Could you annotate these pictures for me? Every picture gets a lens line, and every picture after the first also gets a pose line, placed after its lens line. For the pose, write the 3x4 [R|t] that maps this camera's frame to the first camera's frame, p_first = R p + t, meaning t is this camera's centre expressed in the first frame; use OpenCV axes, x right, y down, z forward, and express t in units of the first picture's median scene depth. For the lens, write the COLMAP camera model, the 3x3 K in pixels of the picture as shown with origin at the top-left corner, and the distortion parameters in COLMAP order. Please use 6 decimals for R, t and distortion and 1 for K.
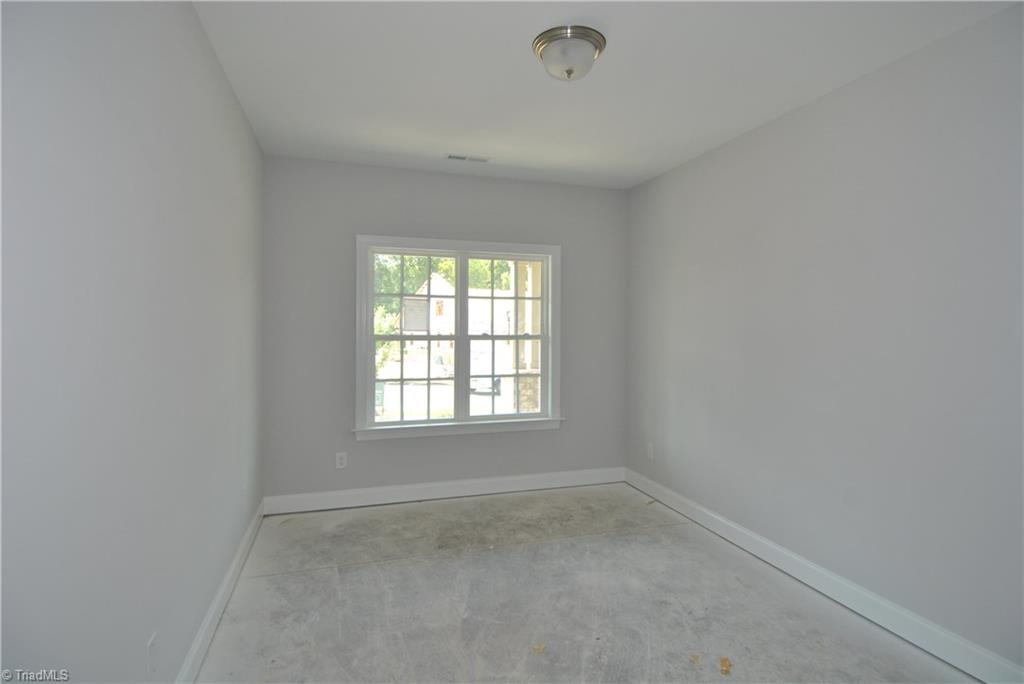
lens RADIAL K [[560.1, 0, 517.6], [0, 560.1, 327.6], [0, 0, 1]] dist [0.048353, -0.053540]
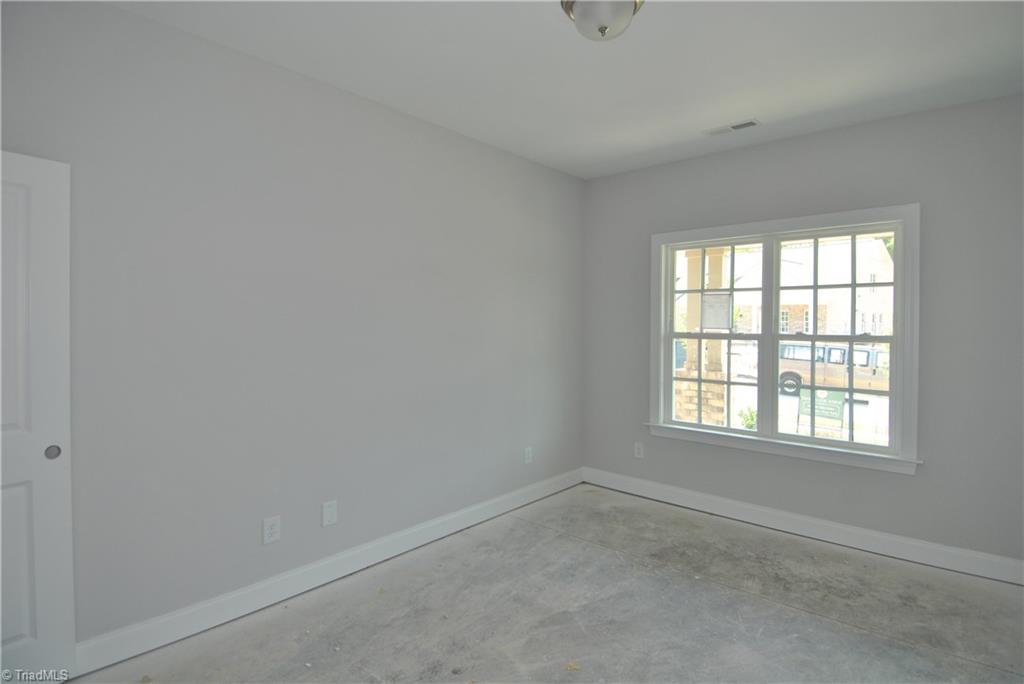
lens RADIAL K [[560.1, 0, 517.6], [0, 560.1, 327.6], [0, 0, 1]] dist [0.048353, -0.053540]
pose [[0.489146, 0.004118, -0.872192, 0.516828], [-0.008043, 0.999968, 0.000210, 0.007208], [0.872165, 0.006913, 0.489163, 0.297972]]
